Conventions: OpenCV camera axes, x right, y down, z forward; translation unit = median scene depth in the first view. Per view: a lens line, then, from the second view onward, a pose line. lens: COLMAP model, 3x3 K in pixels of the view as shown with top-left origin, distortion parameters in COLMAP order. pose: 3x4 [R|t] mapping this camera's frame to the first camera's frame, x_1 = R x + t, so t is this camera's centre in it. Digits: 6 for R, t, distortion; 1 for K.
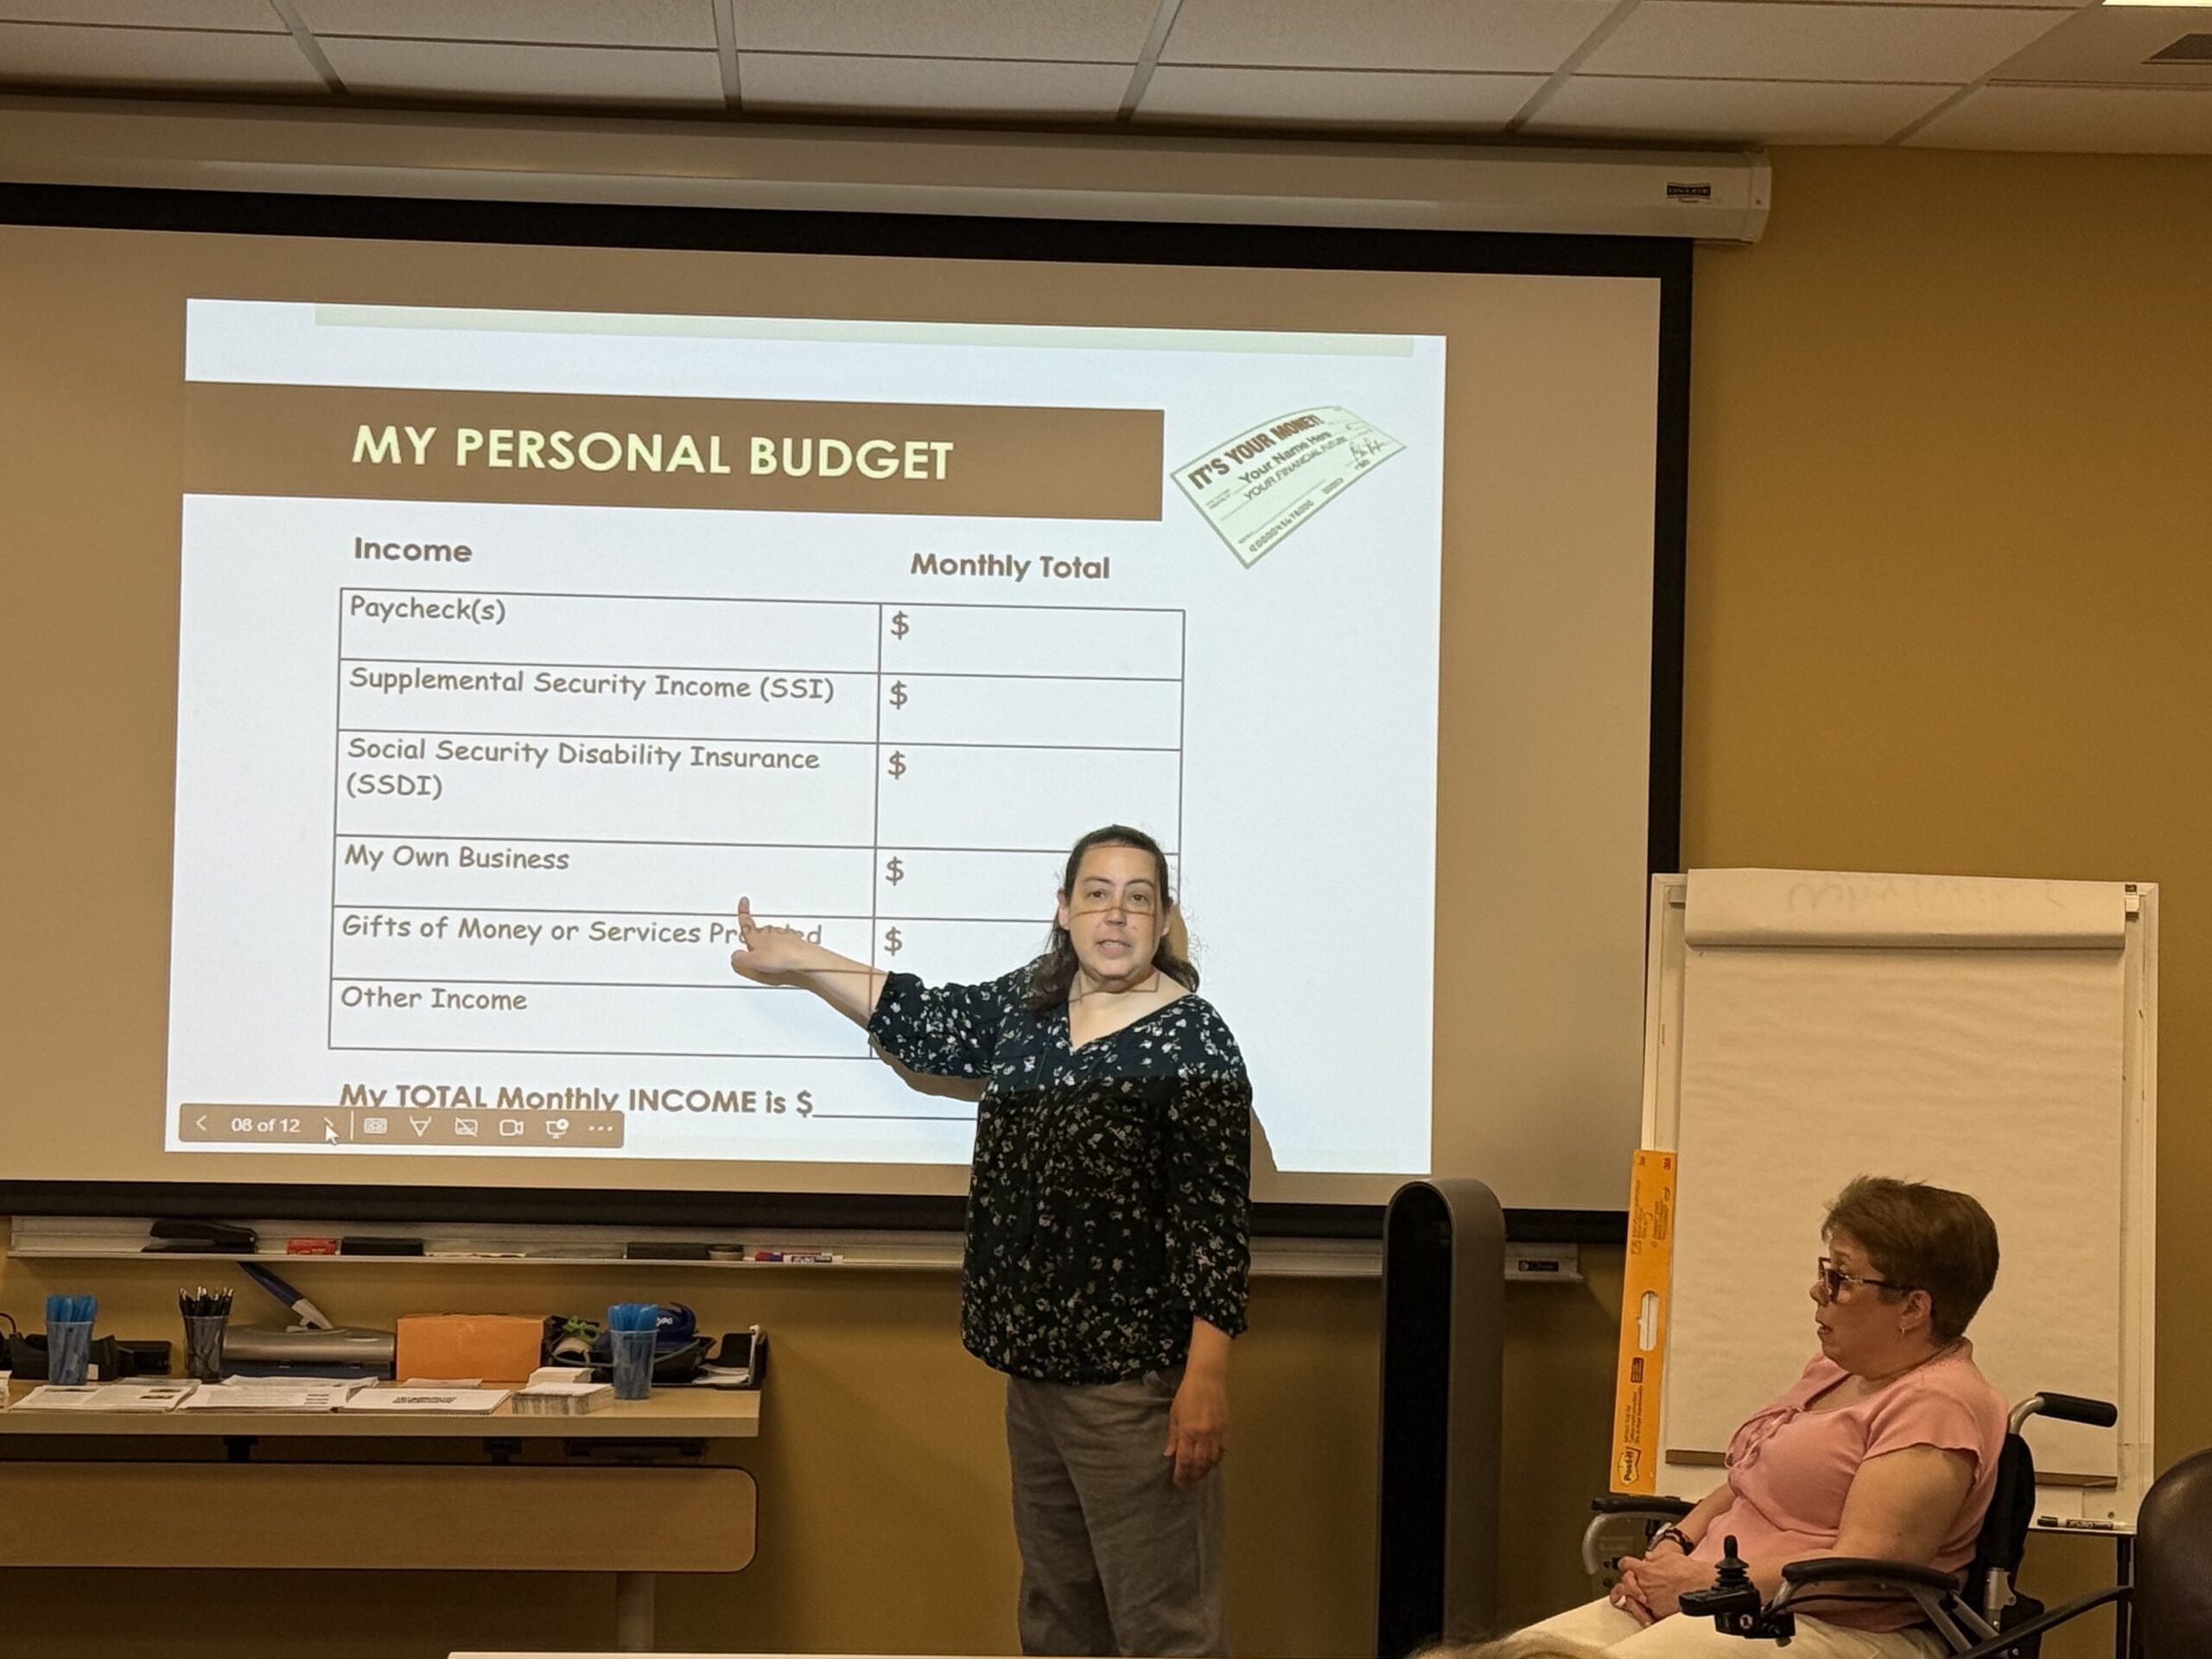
lens RADIAL K [[4828.4, 0, 1105.7], [0, 4828.4, 872.0], [0, 0, 1]] dist [0.282892, 0.163613]
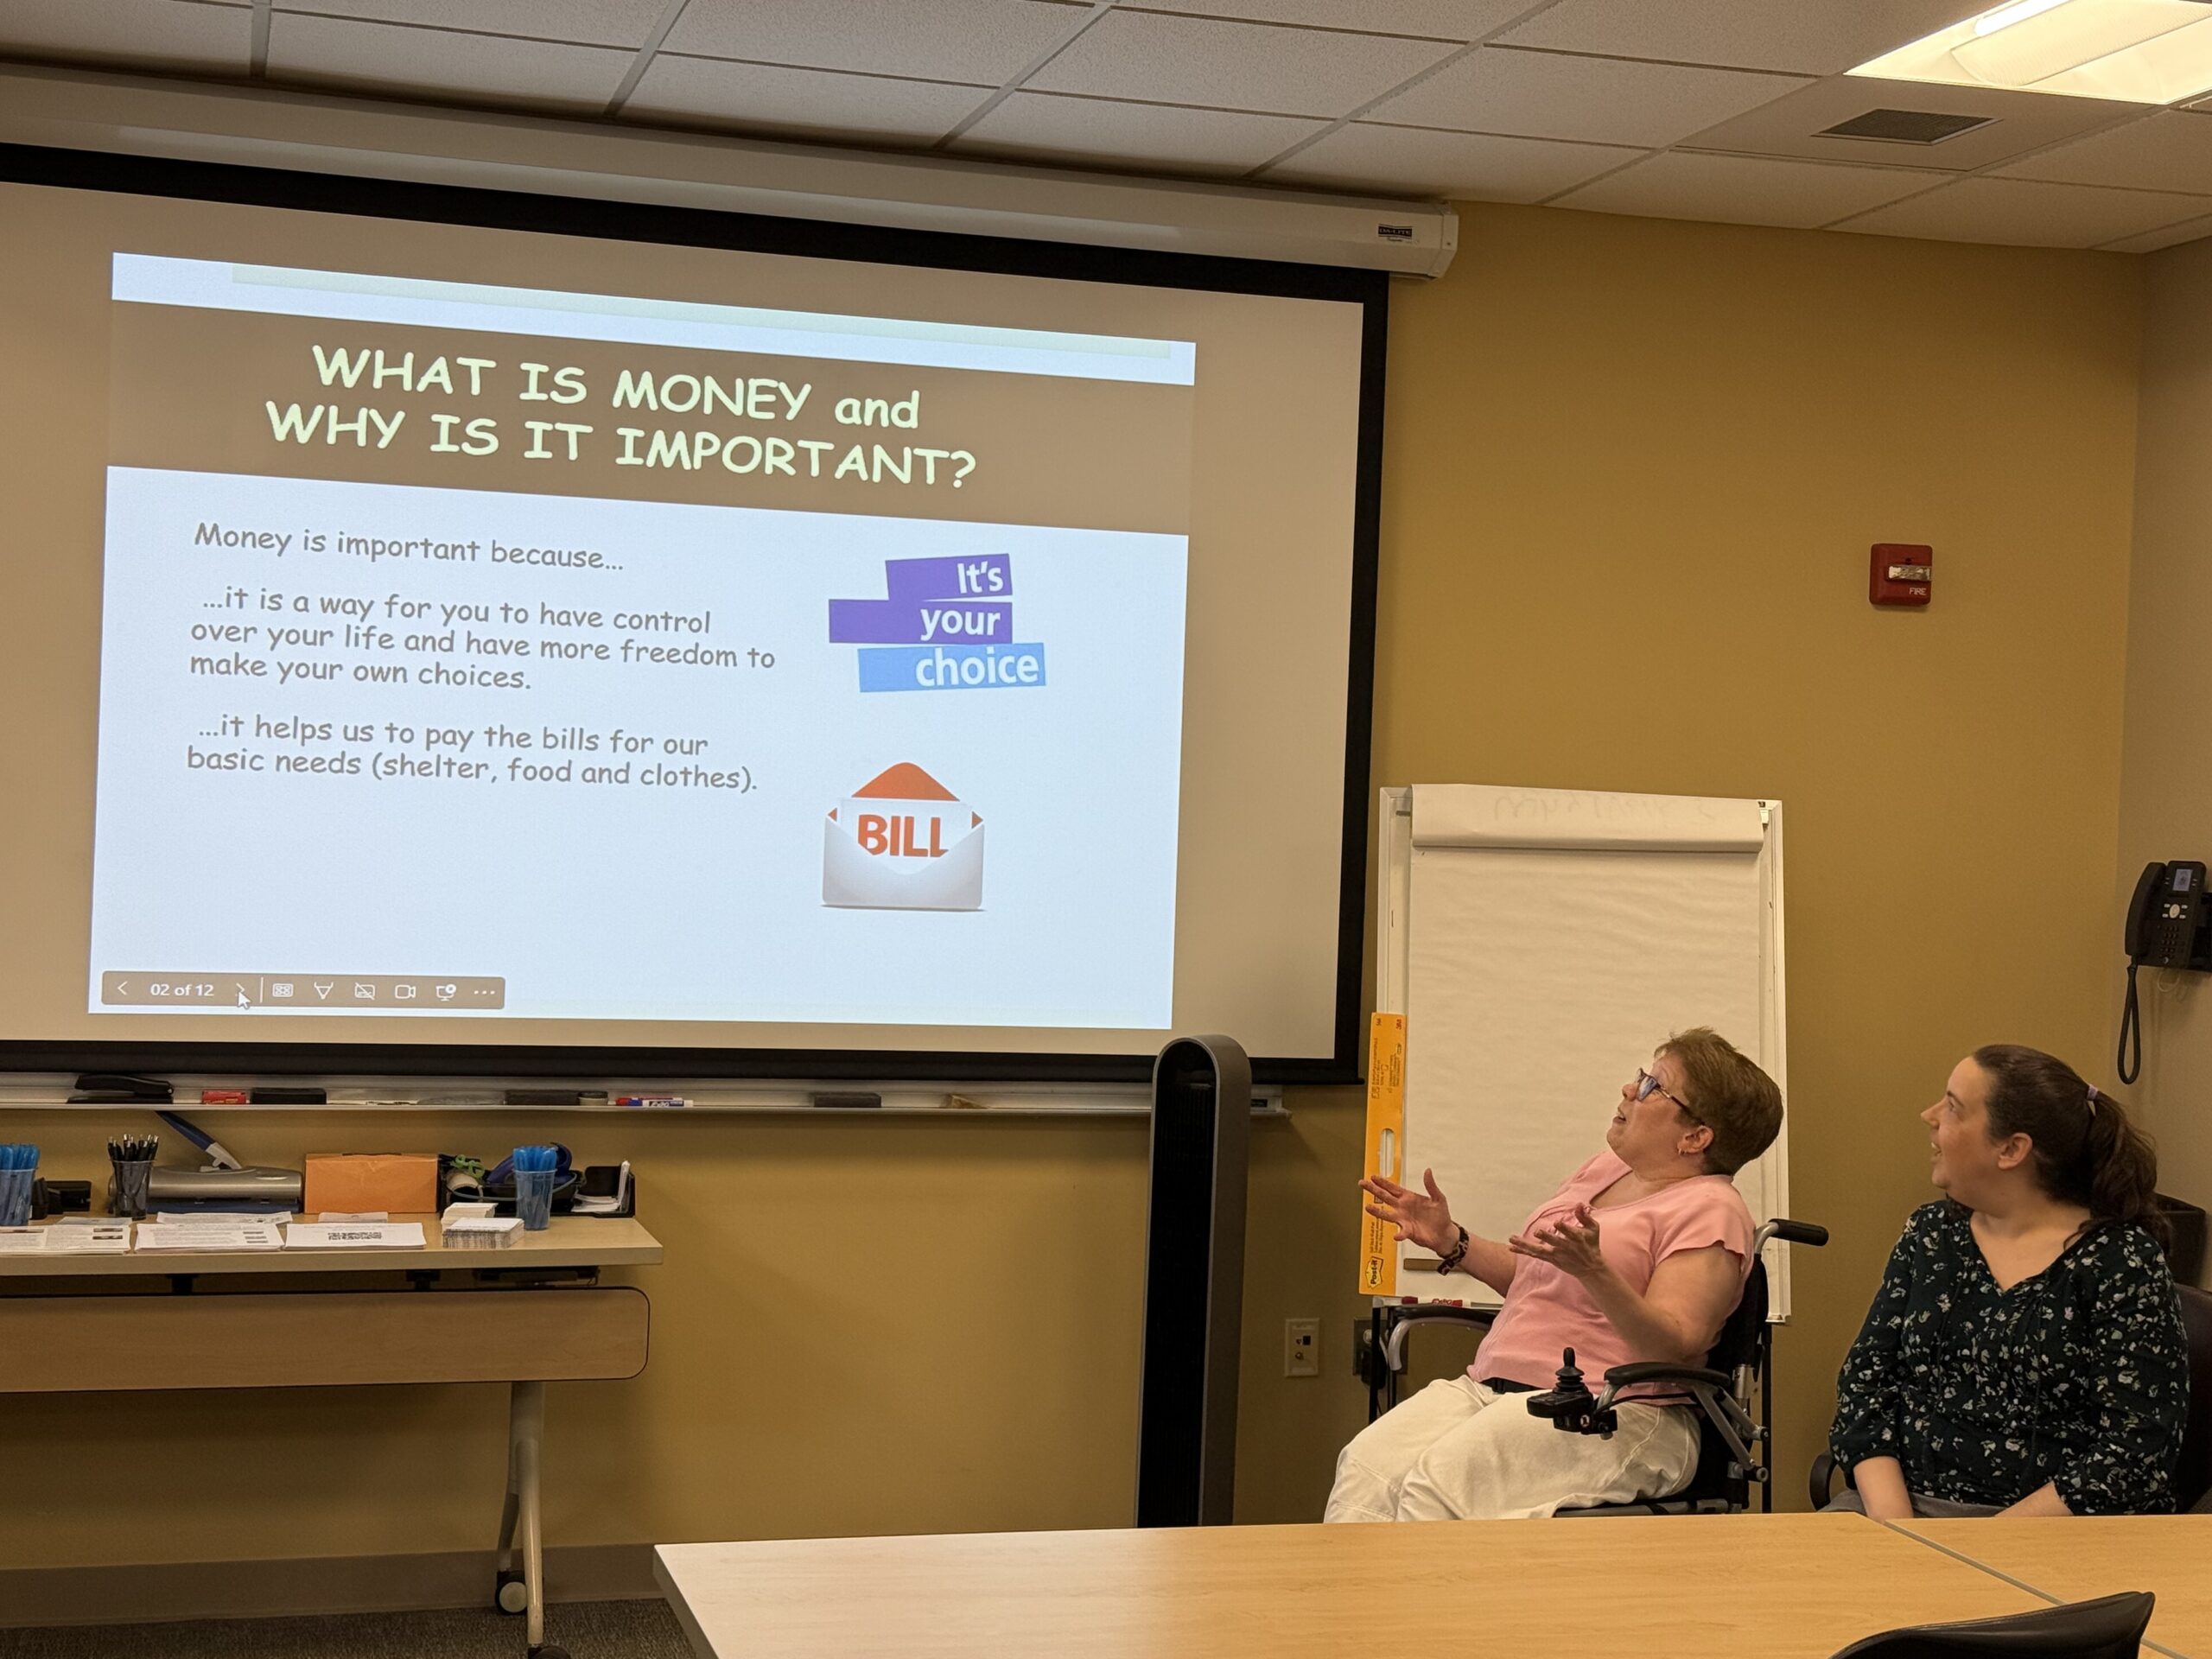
lens RADIAL K [[3315.1, 0, 1106.0], [0, 3315.1, 829.5], [0, 0, 1]] dist [0.294191, -0.084419]
pose [[0.978065, 0.011810, 0.207967, -0.127738], [-0.015506, 0.999749, 0.016151, -0.001431], [-0.207724, -0.019022, 0.978003, 0.187403]]
